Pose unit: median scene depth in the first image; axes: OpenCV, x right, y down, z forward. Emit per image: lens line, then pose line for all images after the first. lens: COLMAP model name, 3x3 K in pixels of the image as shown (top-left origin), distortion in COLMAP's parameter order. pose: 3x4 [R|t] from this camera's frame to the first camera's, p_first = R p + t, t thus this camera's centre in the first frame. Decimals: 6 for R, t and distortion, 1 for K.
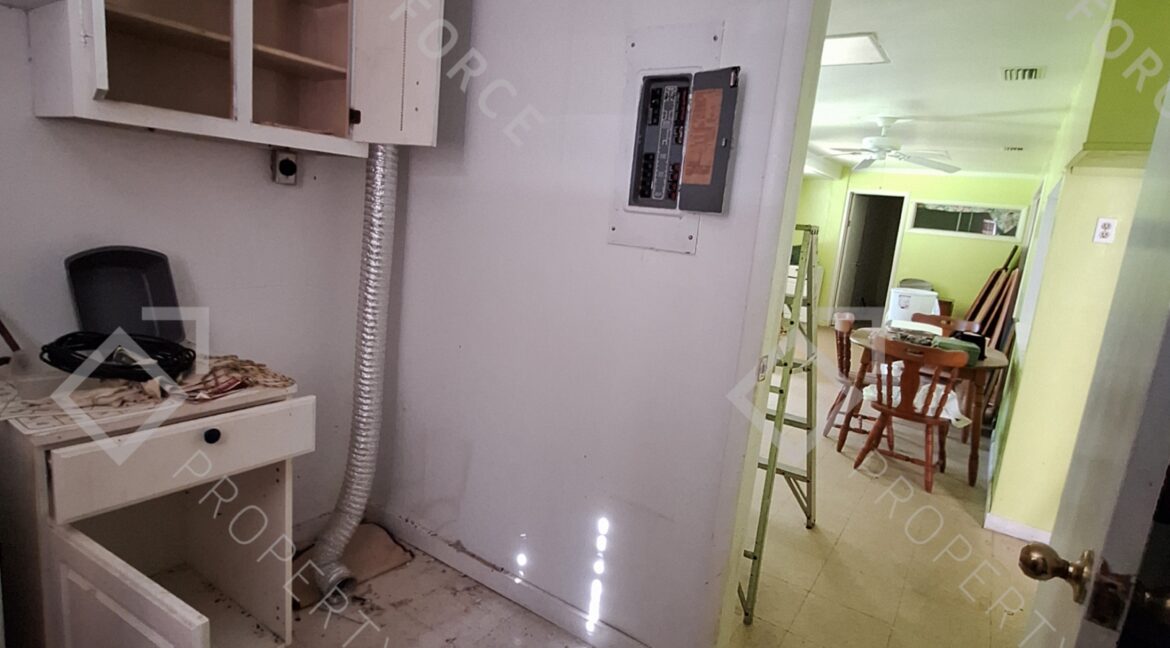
lens RADIAL K [[614.0, 0, 585.8], [0, 614.0, 313.2], [0, 0, 1]] dist [0.000529, 0.000706]
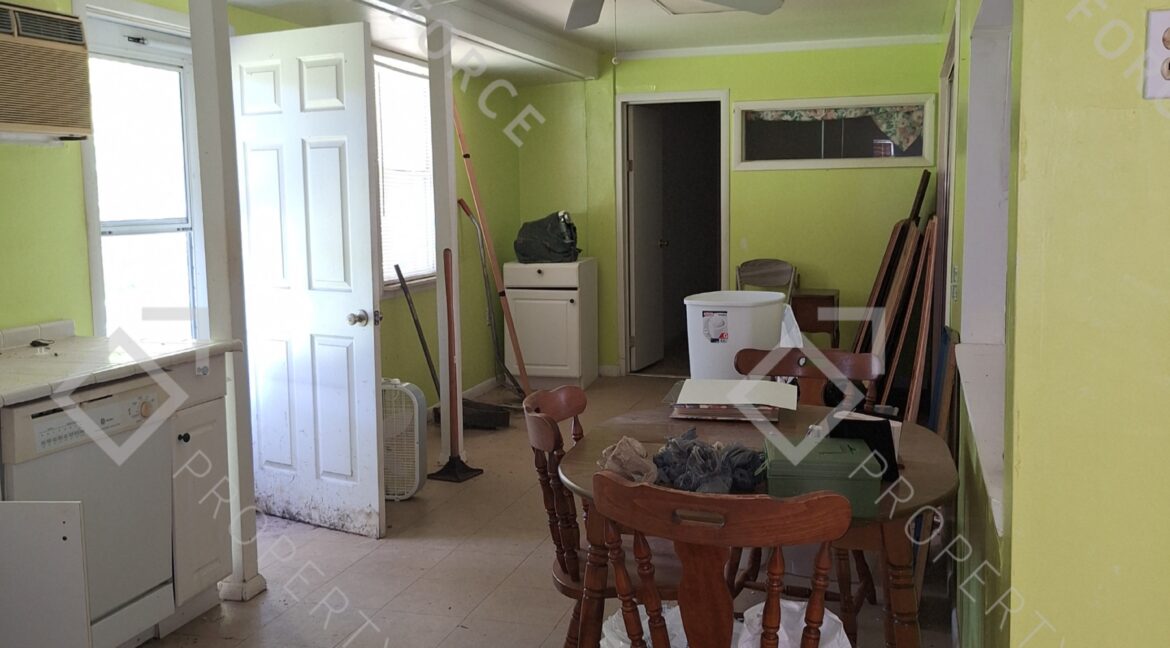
lens RADIAL K [[1087.5, 0, 601.7], [0, 1087.5, 327.8], [0, 0, 1]] dist [0.172772, -0.327545]
pose [[0.941562, -0.146104, 0.303504, 0.328053], [0.155769, 0.987763, -0.007745, -0.036789], [-0.298658, 0.054569, 0.952799, 0.469642]]
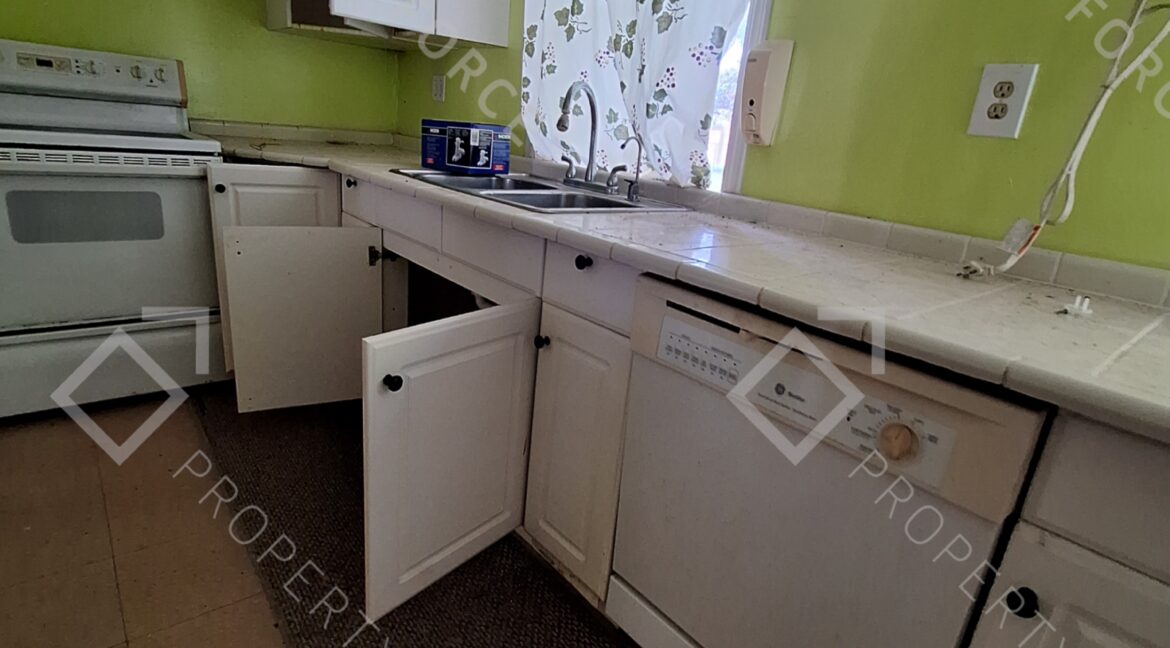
lens RADIAL K [[619.8, 0, 584.6], [0, 619.8, 319.7], [0, 0, 1]] dist [-0.005264, 0.002103]
pose [[-0.260985, 0.173252, -0.949669, 0.487044], [-0.278007, 0.928596, 0.245809, -0.105617], [0.924445, 0.328167, -0.194184, 1.478894]]
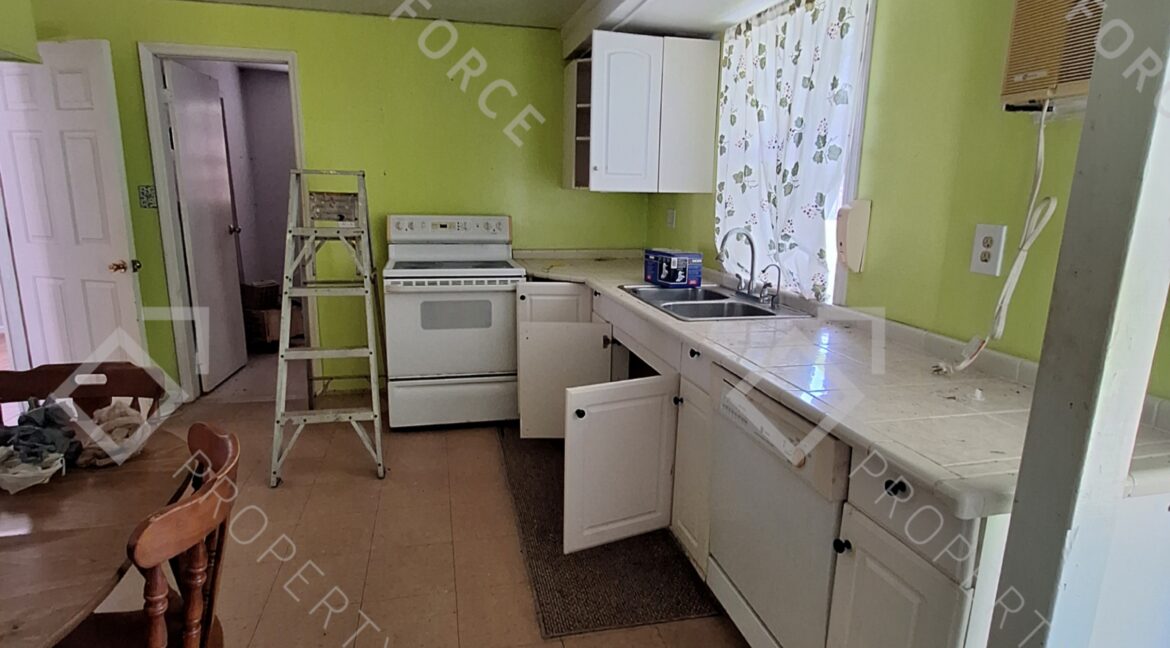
lens RADIAL K [[619.8, 0, 584.6], [0, 619.8, 319.7], [0, 0, 1]] dist [-0.005264, 0.002103]
pose [[-0.662024, 0.044739, -0.748146, 0.666330], [-0.206409, 0.948731, 0.239382, -0.205271], [0.720500, 0.312901, -0.618848, 1.692994]]
